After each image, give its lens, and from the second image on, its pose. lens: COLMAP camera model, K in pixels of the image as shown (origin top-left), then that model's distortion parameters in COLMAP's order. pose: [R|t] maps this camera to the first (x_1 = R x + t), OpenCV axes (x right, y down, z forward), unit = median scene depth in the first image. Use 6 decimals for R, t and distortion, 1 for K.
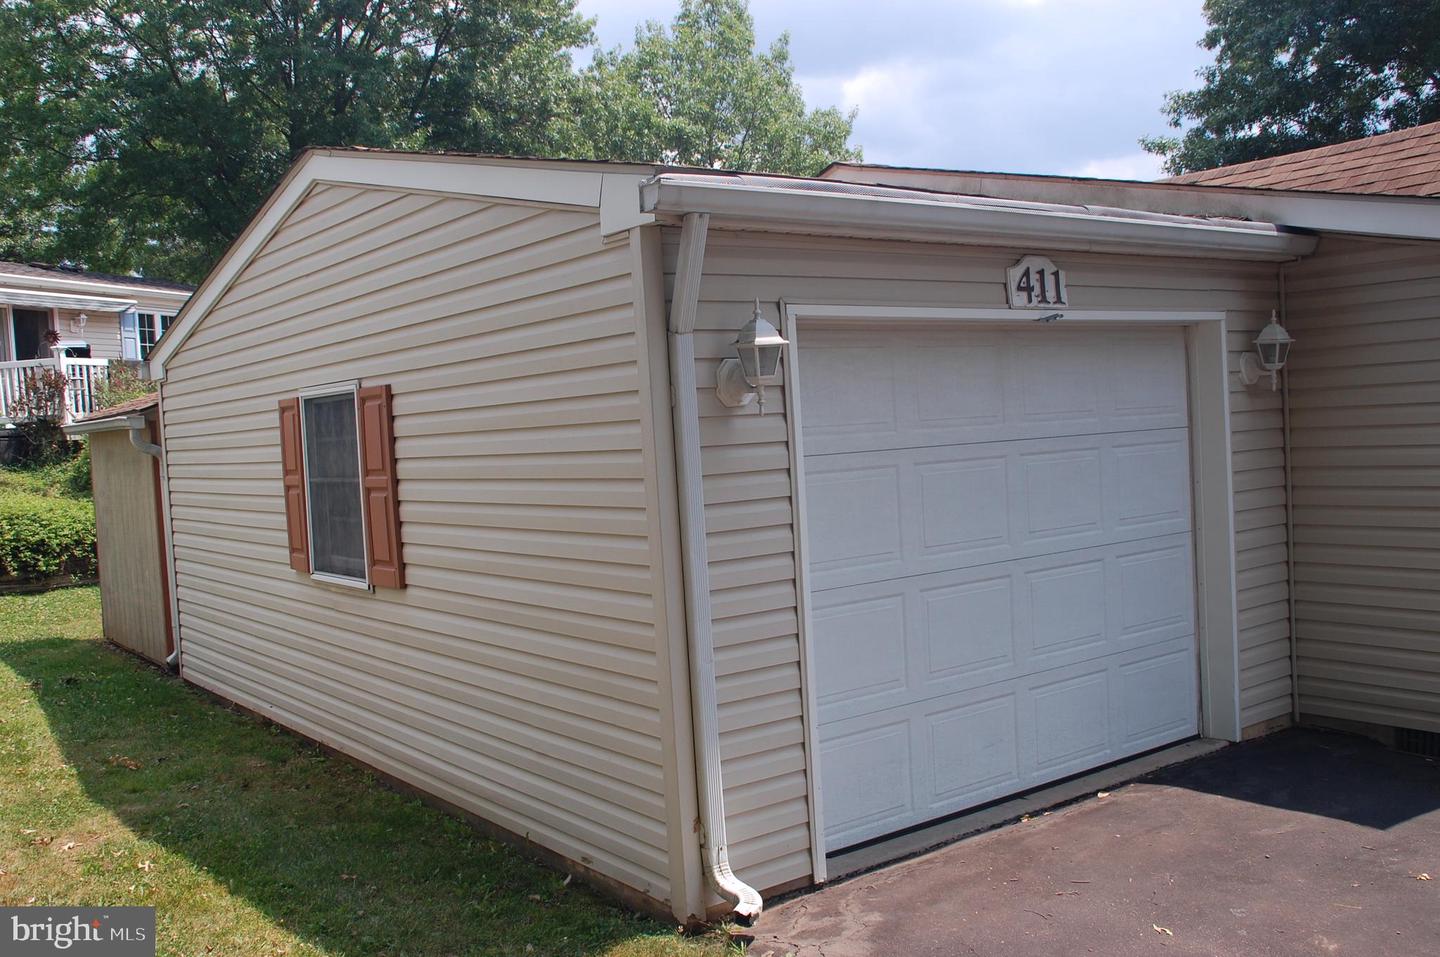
lens RADIAL K [[1336.1, 0, 728.0], [0, 1336.1, 484.0], [0, 0, 1]] dist [-0.052686, 0.000000]
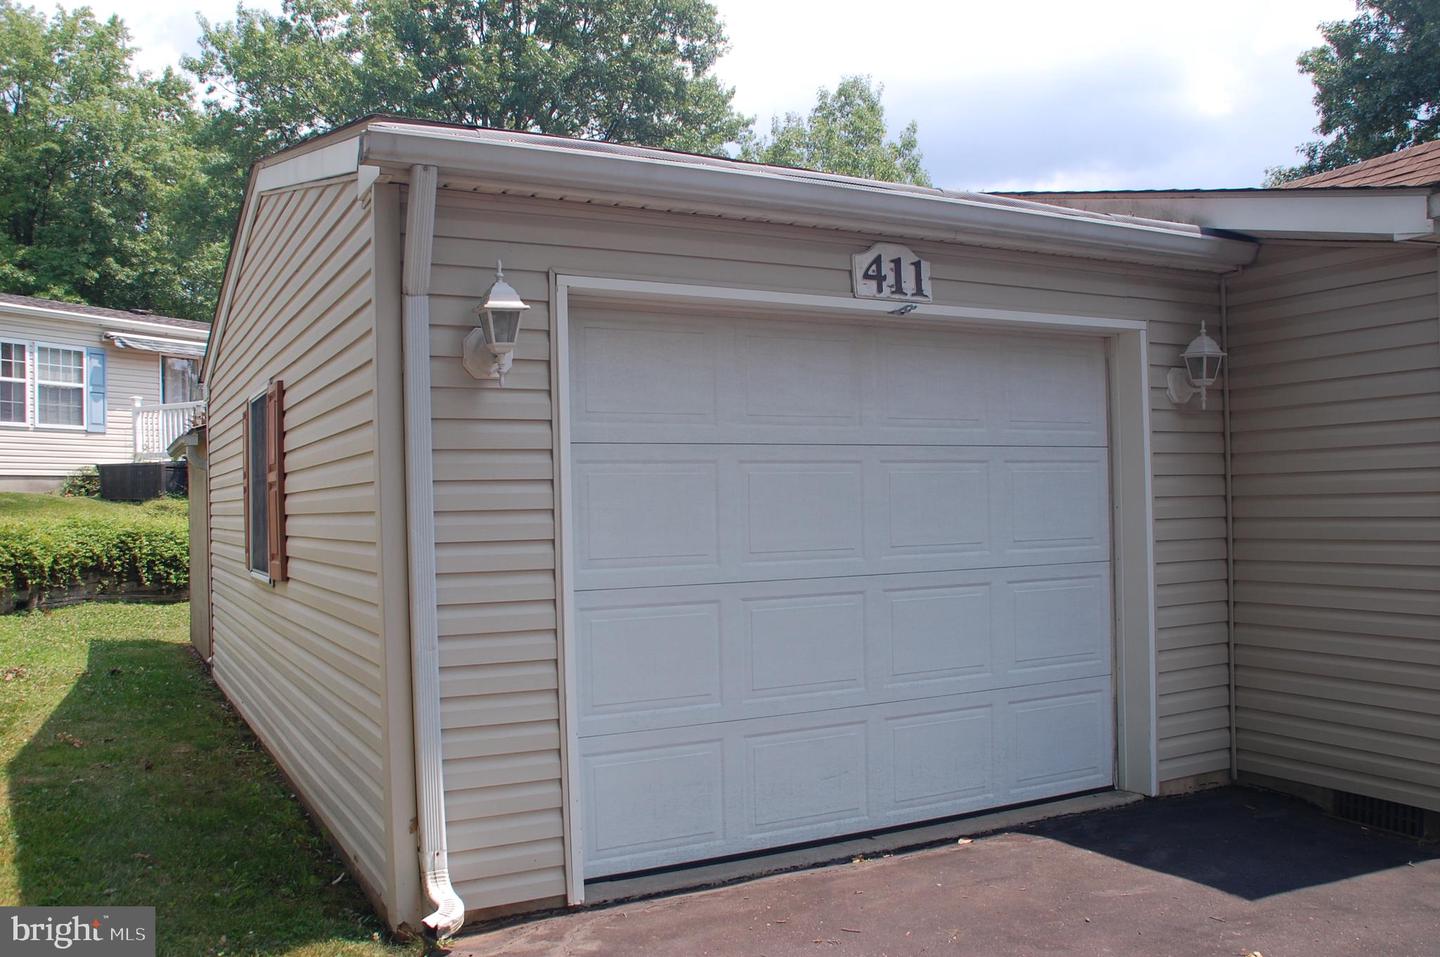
lens RADIAL K [[1226.3, 0, 719.7], [0, 1226.3, 481.1], [0, 0, 1]] dist [-0.118345, 0.063231]
pose [[0.986820, 0.031164, -0.158790, 0.239464], [-0.040598, 0.997576, -0.056517, 0.043122], [0.156644, 0.062219, 0.985693, 0.148747]]
